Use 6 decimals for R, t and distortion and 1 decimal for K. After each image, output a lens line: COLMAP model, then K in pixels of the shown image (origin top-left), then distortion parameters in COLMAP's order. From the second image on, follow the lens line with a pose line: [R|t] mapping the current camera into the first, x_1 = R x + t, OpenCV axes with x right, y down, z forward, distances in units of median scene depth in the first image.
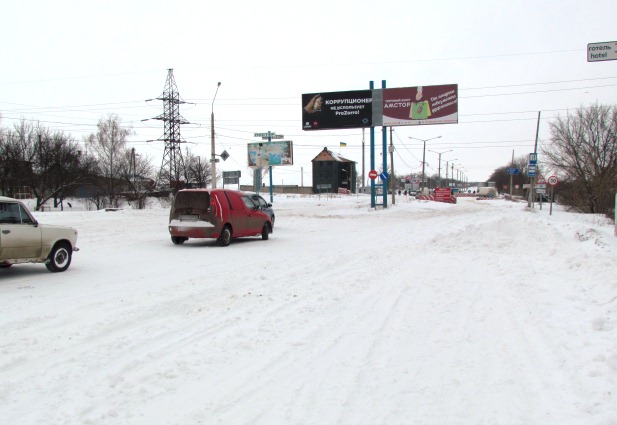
lens RADIAL K [[641.1, 0, 309.4], [0, 641.1, 211.5], [0, 0, 1]] dist [-0.017930, 0.000000]
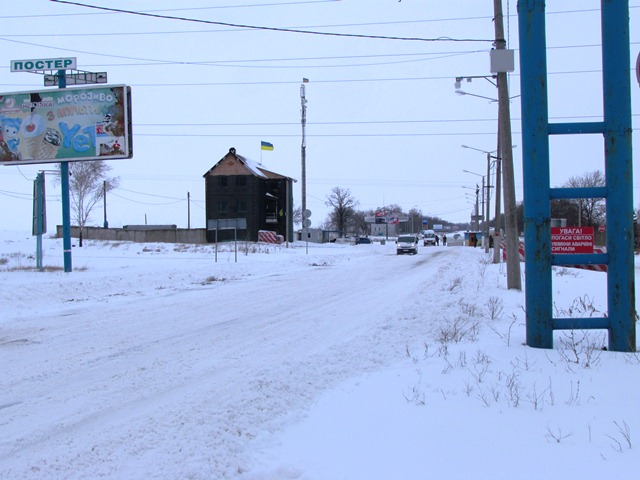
lens RADIAL K [[987.7, 0, 320.0], [0, 987.7, 240.4], [0, 0, 1]] dist [-0.023328, 0.000000]
pose [[0.993665, -0.001166, 0.112376, 0.008111], [0.004388, 0.999586, -0.028426, -0.008899], [-0.112296, 0.028739, 0.993259, 0.285497]]
